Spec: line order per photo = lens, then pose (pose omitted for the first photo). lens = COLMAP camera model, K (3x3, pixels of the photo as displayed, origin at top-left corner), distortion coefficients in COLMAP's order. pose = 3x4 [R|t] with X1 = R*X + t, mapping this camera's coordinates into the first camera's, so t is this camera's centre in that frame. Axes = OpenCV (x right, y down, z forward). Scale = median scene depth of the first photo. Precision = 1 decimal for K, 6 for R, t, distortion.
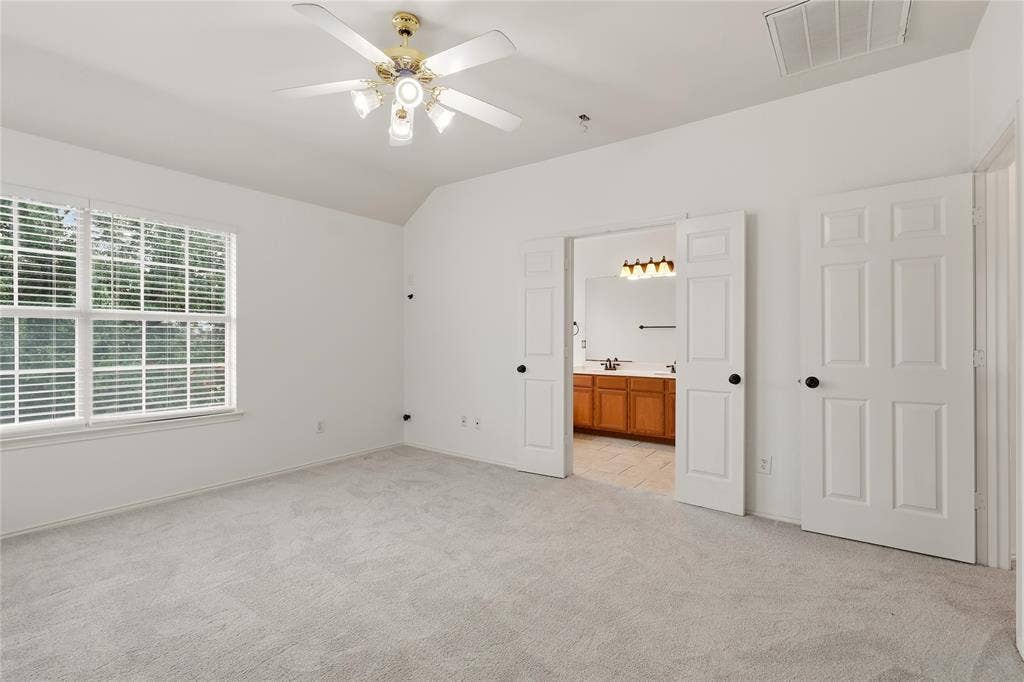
lens RADIAL K [[471.3, 0, 507.9], [0, 471.3, 339.1], [0, 0, 1]] dist [-0.000928, 0.000022]
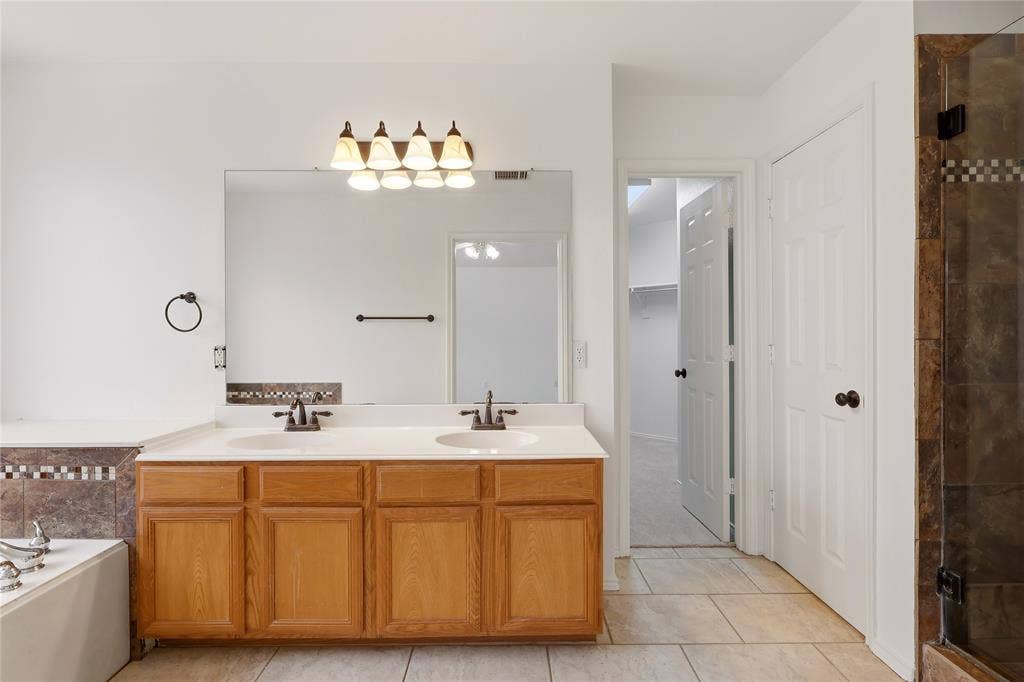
lens RADIAL K [[471.3, 0, 511.1], [0, 471.3, 339.6], [0, 0, 1]] dist [-0.000928, 0.000022]
pose [[0.794985, -0.005402, 0.606605, 0.135059], [0.003657, 0.999985, 0.004112, -0.003410], [-0.606618, -0.001050, 0.794993, 0.662581]]
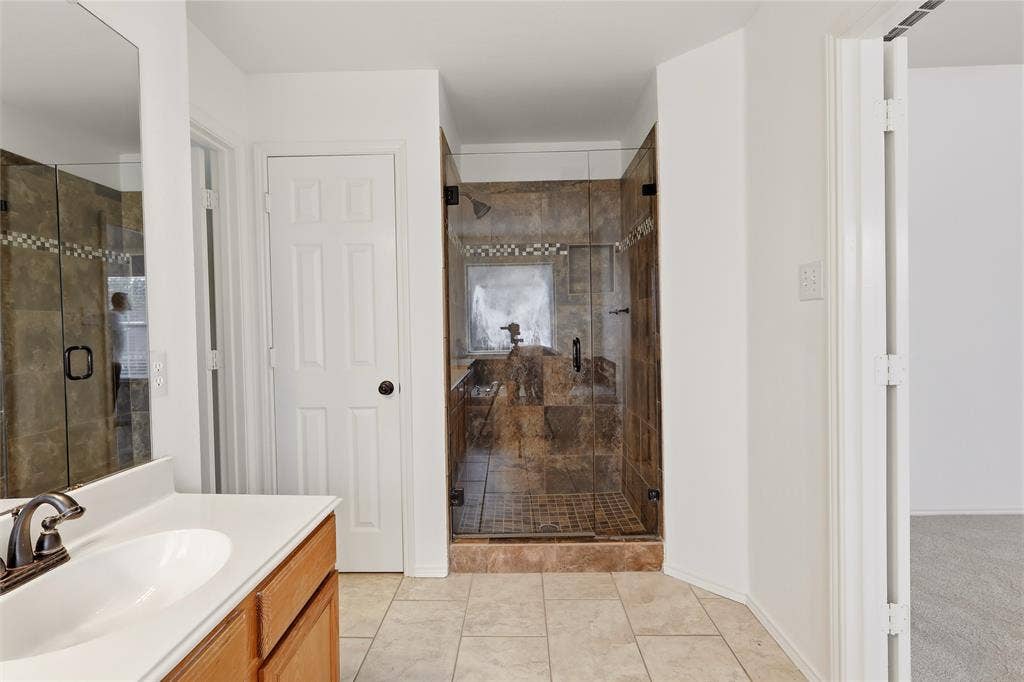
lens RADIAL K [[471.3, 0, 511.1], [0, 471.3, 338.8], [0, 0, 1]] dist [-0.000928, 0.000022]
pose [[-0.584794, -0.006968, 0.811152, 0.134009], [0.017445, 0.999624, 0.021164, -0.008523], [-0.810994, 0.026527, -0.584452, 0.940010]]
